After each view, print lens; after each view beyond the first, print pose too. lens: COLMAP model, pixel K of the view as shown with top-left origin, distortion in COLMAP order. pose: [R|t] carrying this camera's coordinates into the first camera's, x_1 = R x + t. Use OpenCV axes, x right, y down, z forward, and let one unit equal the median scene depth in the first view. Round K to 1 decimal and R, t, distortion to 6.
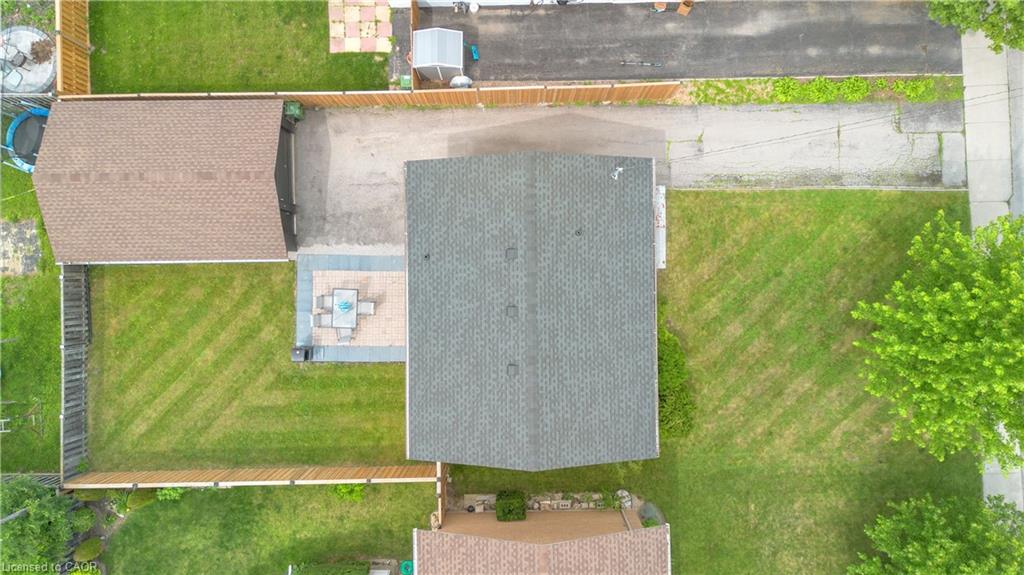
lens RADIAL K [[719.3, 0, 512.0], [0, 719.3, 287.5], [0, 0, 1]] dist [0.065013, -0.055772]
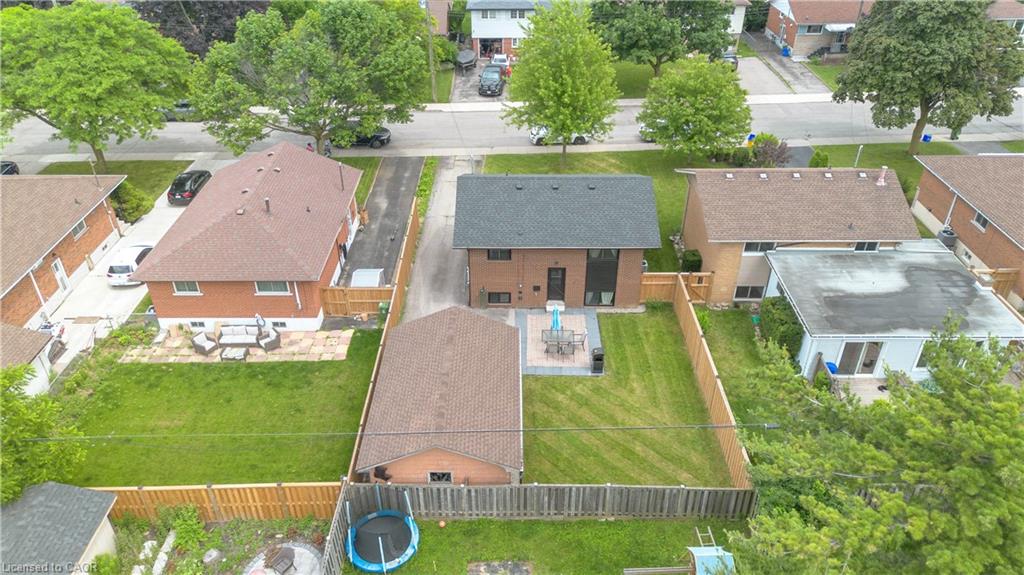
lens RADIAL K [[719.3, 0, 512.0], [0, 719.3, 287.5], [0, 0, 1]] dist [0.065013, -0.055772]
pose [[0.015363, -0.541430, 0.840605, -1.182914], [0.999881, 0.009427, -0.012202, -0.034053], [-0.001318, 0.840693, 0.541511, 0.254249]]
